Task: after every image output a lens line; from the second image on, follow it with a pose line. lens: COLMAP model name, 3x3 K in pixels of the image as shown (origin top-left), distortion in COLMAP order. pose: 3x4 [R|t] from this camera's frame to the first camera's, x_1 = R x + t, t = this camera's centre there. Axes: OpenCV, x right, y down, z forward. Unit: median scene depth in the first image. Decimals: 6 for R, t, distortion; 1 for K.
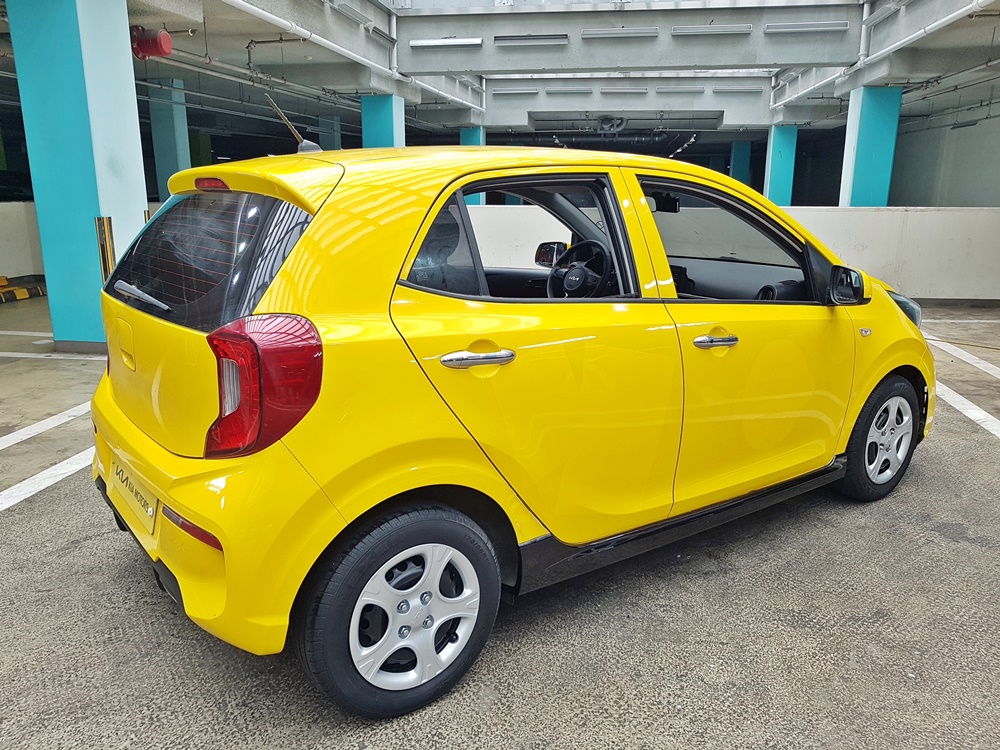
lens RADIAL K [[783.2, 0, 490.0], [0, 783.2, 378.2], [0, 0, 1]] dist [-0.009953, 0.005154]
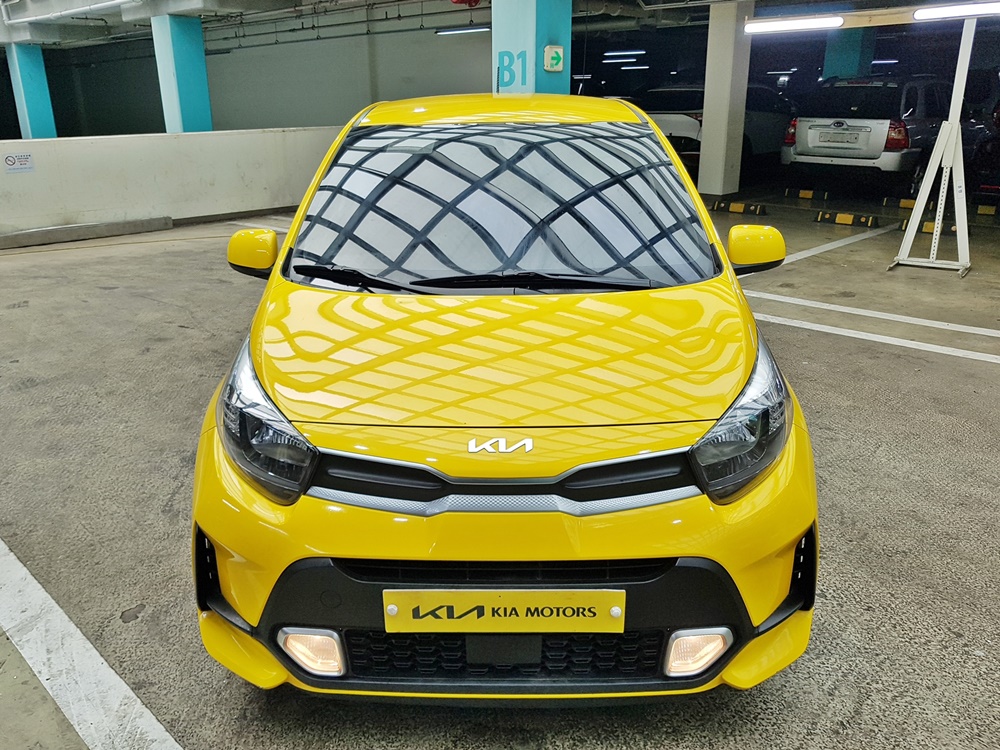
lens RADIAL K [[798.5, 0, 485.6], [0, 798.5, 385.4], [0, 0, 1]] dist [-0.016040, 0.017059]
pose [[0.574384, -0.284228, 0.767657, -0.244924], [0.209496, 0.957594, 0.197802, -0.012867], [-0.791325, 0.047207, 0.609571, 0.018312]]
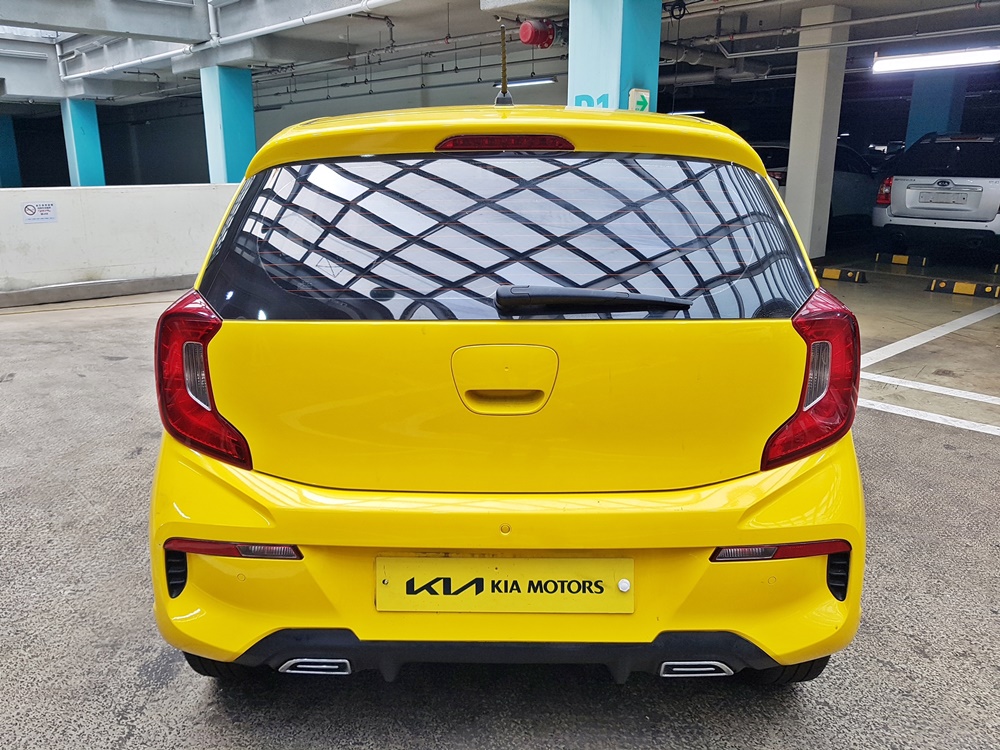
lens RADIAL K [[783.2, 0, 490.0], [0, 783.2, 378.2], [0, 0, 1]] dist [-0.009953, 0.005154]
pose [[0.610198, -0.211609, 0.763466, -0.171293], [0.193685, 0.974273, 0.115236, -0.021682], [-0.768209, 0.077555, 0.635484, 0.100188]]
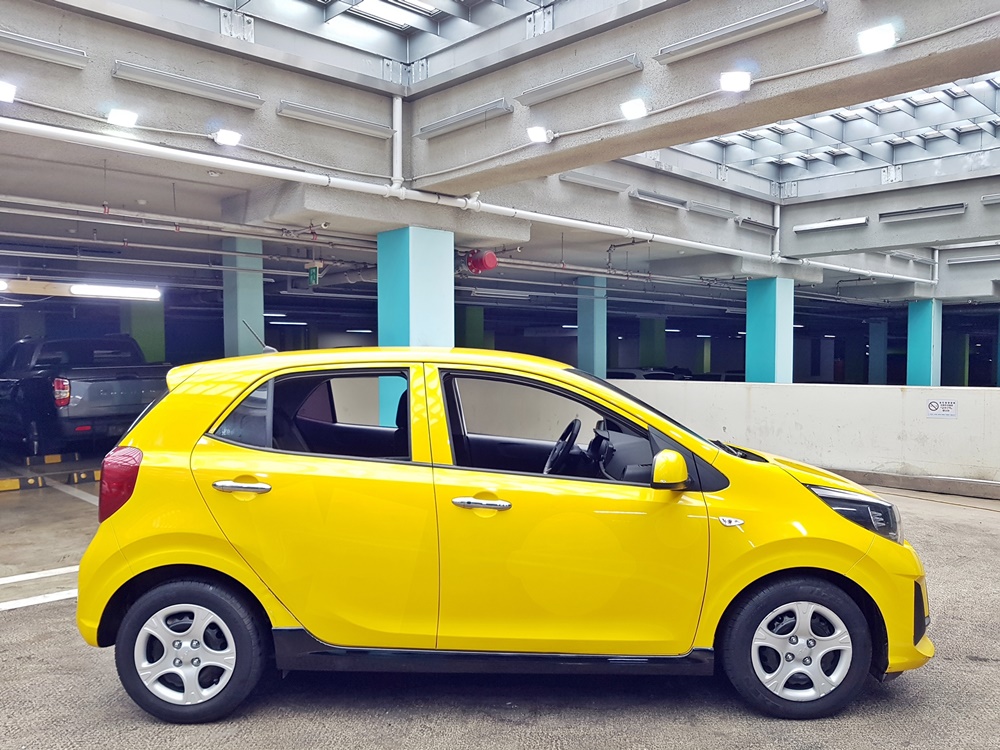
lens RADIAL K [[784.4, 0, 494.7], [0, 784.4, 382.2], [0, 0, 1]] dist [-0.011004, 0.004183]
pose [[0.805534, 0.013493, -0.592396, 0.203201], [-0.138624, 0.976289, -0.166263, -0.006423], [0.576107, 0.216051, 0.788304, 0.006162]]
